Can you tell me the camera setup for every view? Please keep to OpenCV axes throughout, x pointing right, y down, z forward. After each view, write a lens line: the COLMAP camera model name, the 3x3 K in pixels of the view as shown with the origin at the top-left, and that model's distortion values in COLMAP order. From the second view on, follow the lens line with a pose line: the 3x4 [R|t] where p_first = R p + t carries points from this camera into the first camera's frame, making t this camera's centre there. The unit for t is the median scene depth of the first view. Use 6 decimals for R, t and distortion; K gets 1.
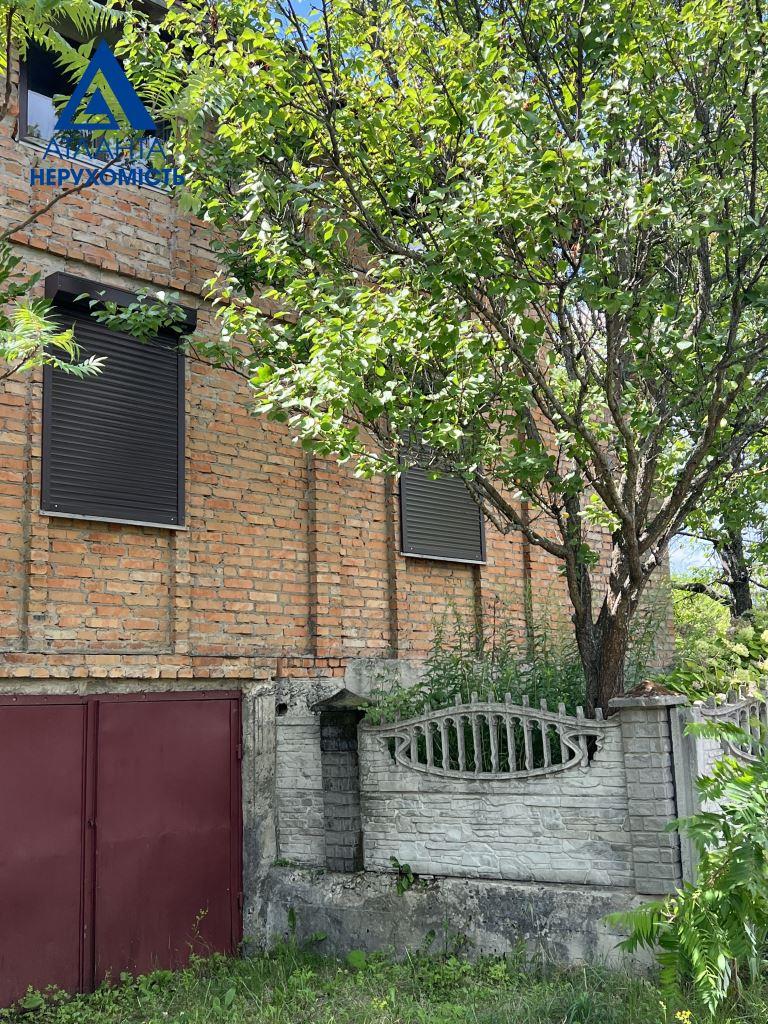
lens RADIAL K [[1126.3, 0, 401.7], [0, 1126.3, 502.3], [0, 0, 1]] dist [0.068290, 0.000000]
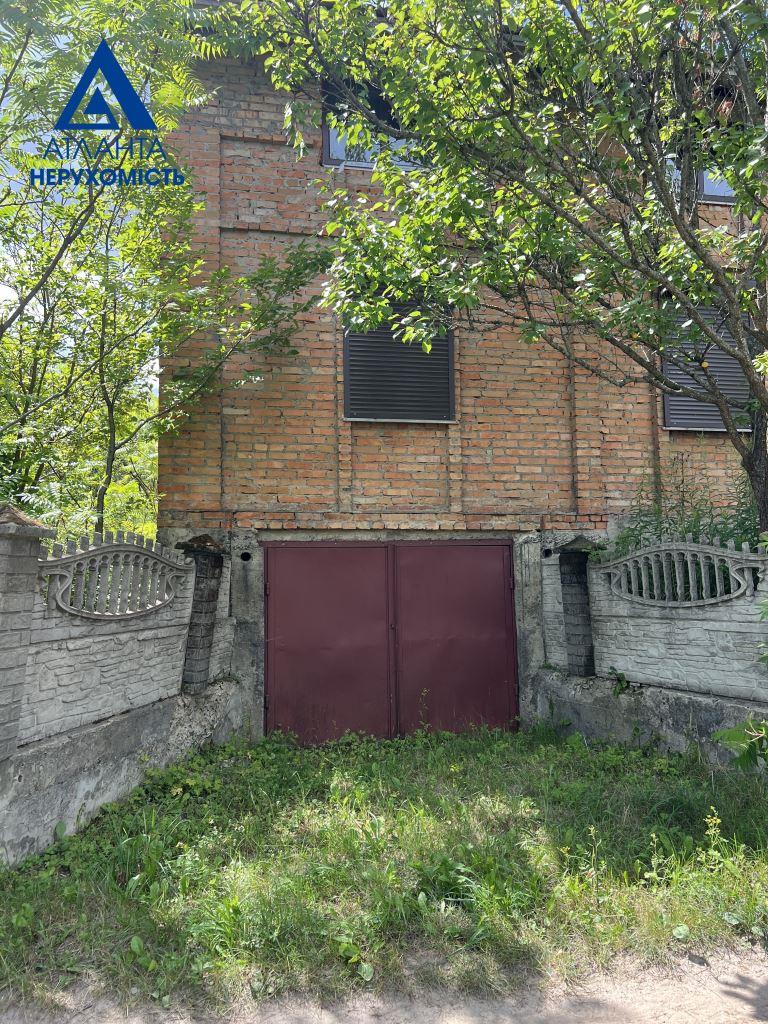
lens RADIAL K [[766.6, 0, 383.1], [0, 766.6, 518.1], [0, 0, 1]] dist [0.059790, -0.063221]
pose [[0.819937, -0.036552, -0.571286, 0.271798], [0.095090, 0.992792, 0.072956, 0.064607], [0.564501, -0.114143, 0.817502, 0.183465]]
